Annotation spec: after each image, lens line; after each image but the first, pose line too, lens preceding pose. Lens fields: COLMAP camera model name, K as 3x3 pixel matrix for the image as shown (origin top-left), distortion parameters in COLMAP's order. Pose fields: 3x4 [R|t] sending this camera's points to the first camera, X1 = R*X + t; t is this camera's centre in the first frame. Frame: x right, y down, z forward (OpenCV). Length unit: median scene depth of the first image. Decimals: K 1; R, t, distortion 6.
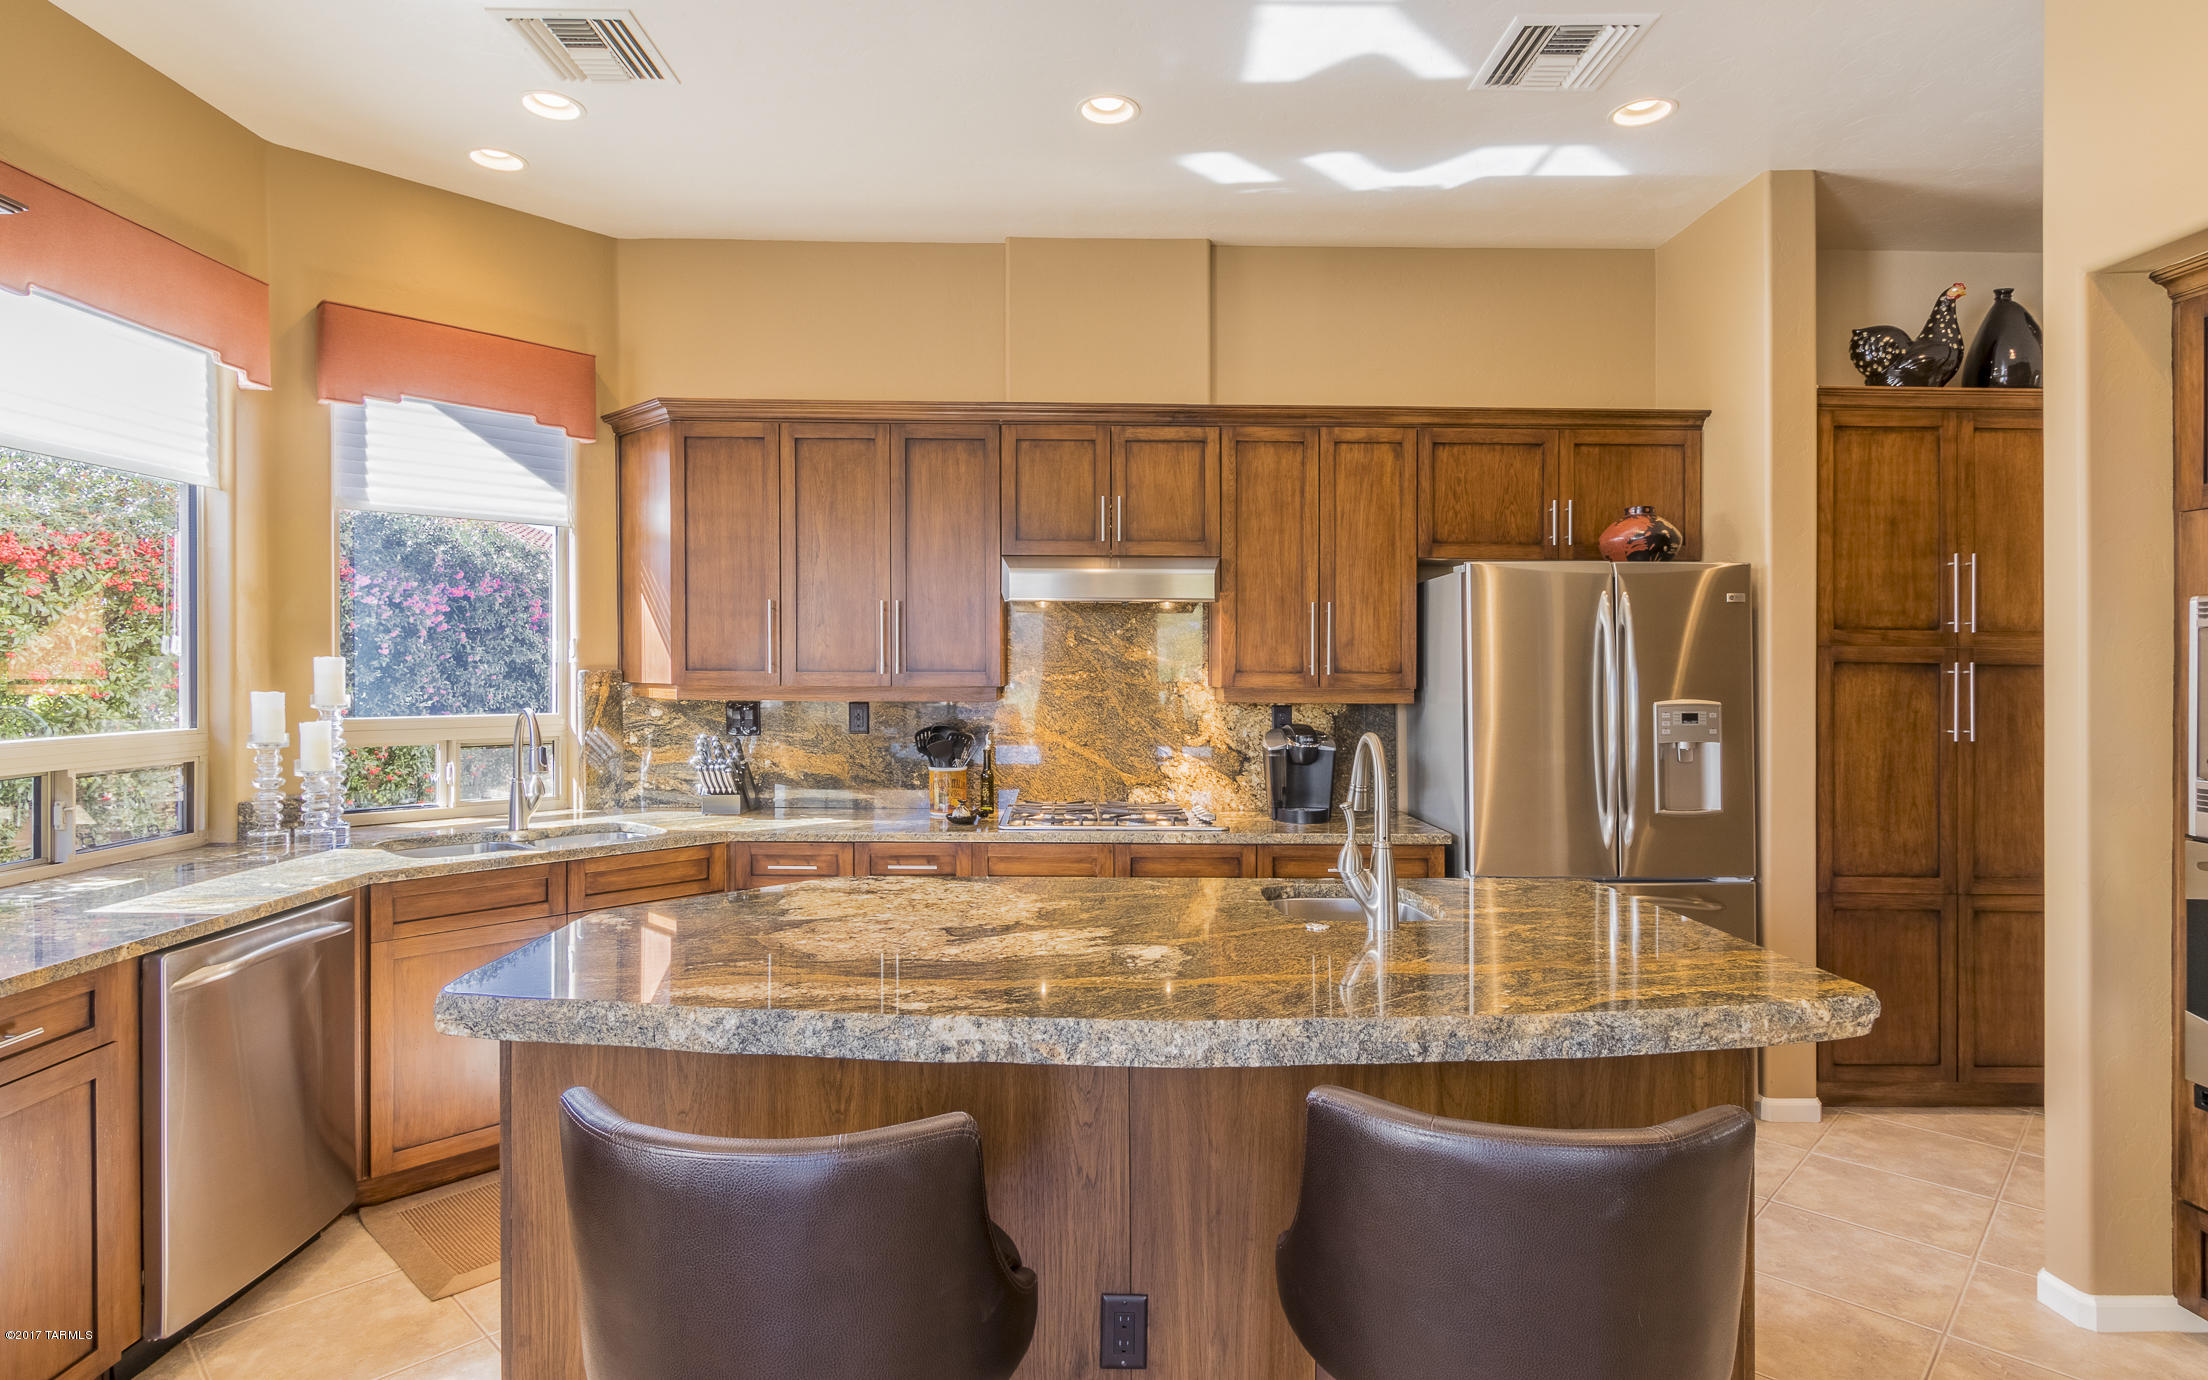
lens RADIAL K [[1176.0, 0, 1083.5], [0, 1176.0, 619.2], [0, 0, 1]] dist [0.007195, -0.000746]
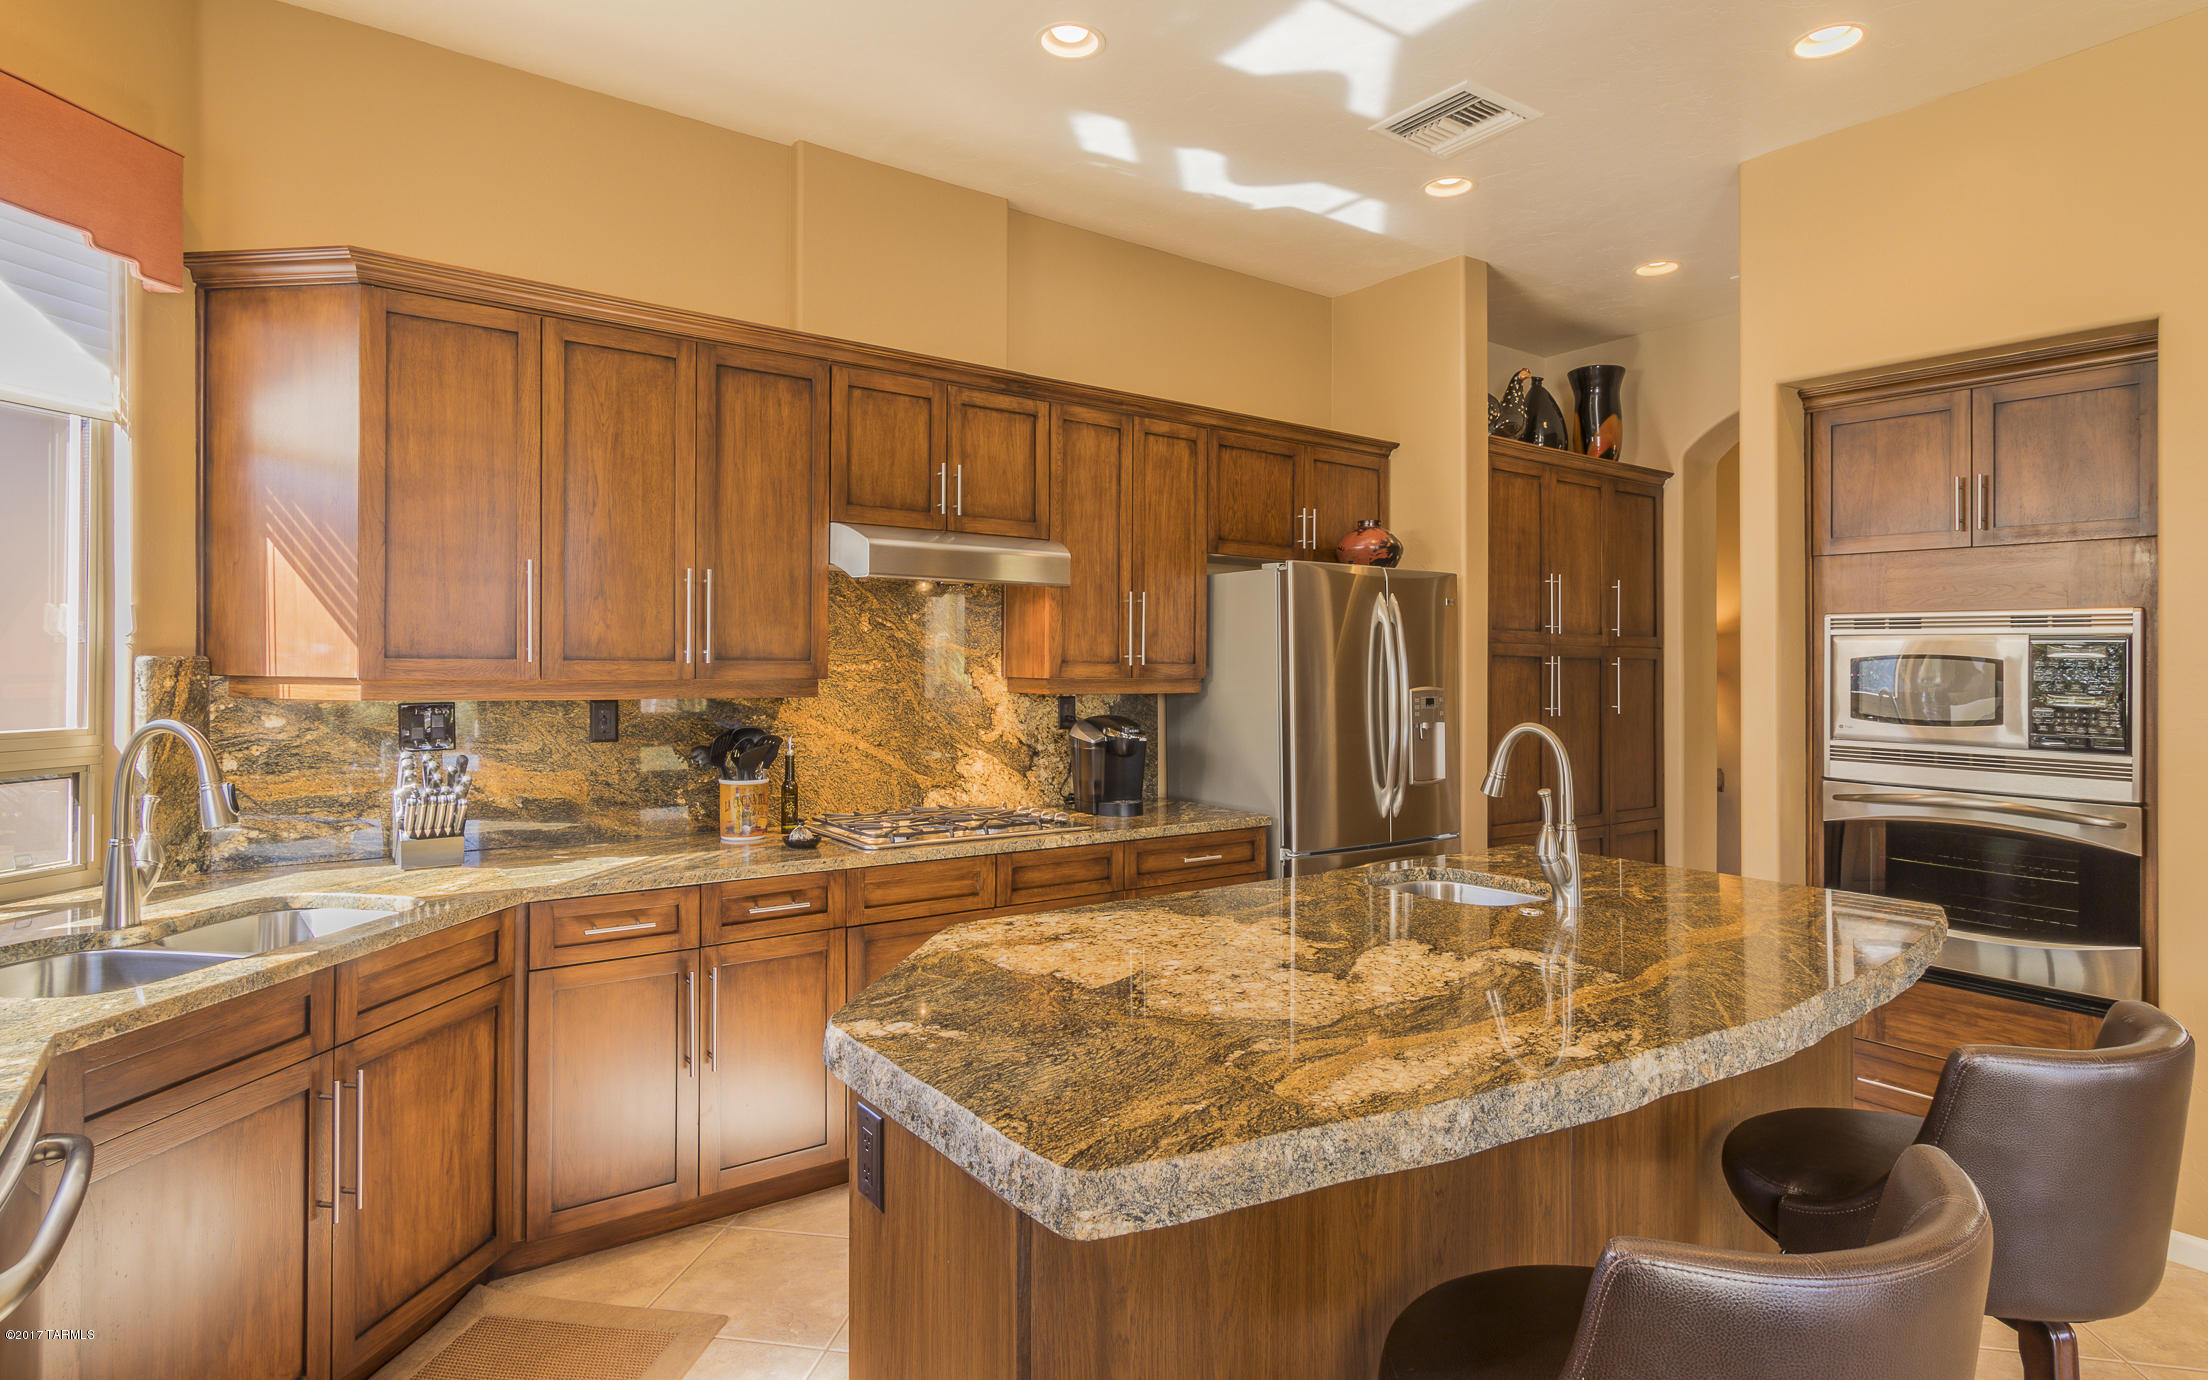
lens RADIAL K [[1174.7, 0, 1104.1], [0, 1174.7, 595.3], [0, 0, 1]] dist [0.007025, -0.000207]
pose [[0.808681, 0.035885, 0.587151, -0.398580], [-0.031151, 0.999349, -0.018173, 0.007269], [-0.587421, -0.003594, 0.809273, 0.210036]]
